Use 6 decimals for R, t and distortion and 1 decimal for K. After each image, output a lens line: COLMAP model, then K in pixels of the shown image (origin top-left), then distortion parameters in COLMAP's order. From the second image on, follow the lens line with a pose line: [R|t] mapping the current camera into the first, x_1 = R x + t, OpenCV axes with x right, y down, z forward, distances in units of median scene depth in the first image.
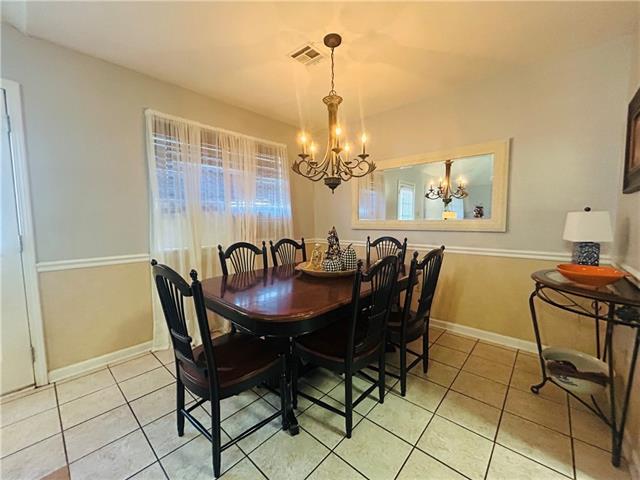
lens RADIAL K [[259.3, 0, 314.7], [0, 259.3, 239.3], [0, 0, 1]] dist [0.002633, 0.000547]
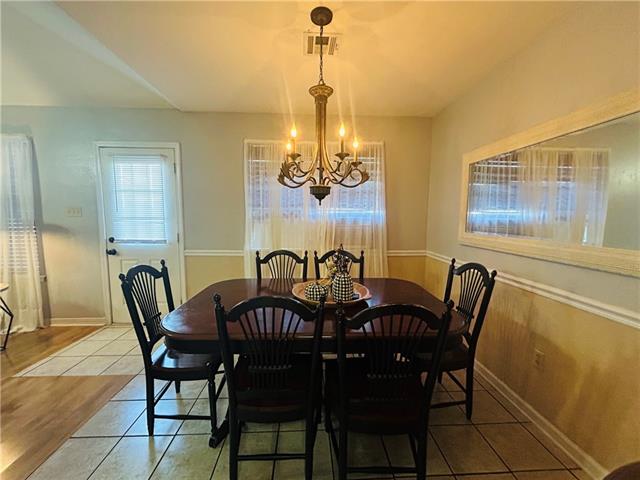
lens RADIAL K [[259.3, 0, 321.1], [0, 259.3, 239.6], [0, 0, 1]] dist [0.002633, 0.000547]
pose [[0.712732, 0.080446, -0.696808, 0.586095], [-0.068758, 0.996630, 0.044731, -0.091634], [0.698058, 0.016029, 0.715862, 0.366559]]
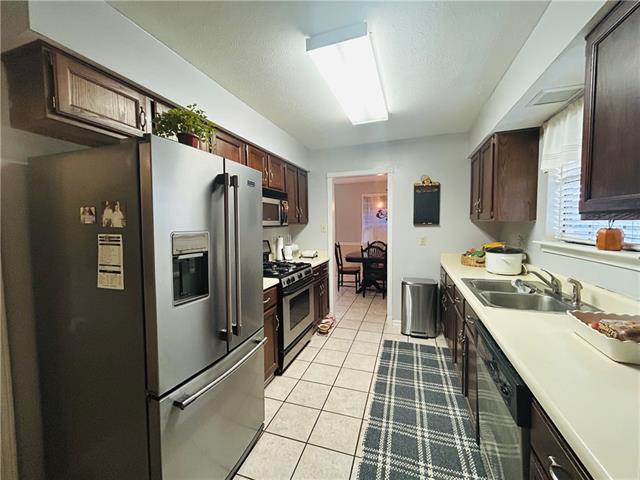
lens RADIAL K [[259.3, 0, 321.0], [0, 259.3, 238.2], [0, 0, 1]] dist [0.002633, 0.000547]
pose [[0.394775, 0.048156, -0.917515, 1.888804], [-0.064897, 0.997593, 0.024436, -0.049048], [0.916483, 0.049897, 0.396950, -0.539732]]
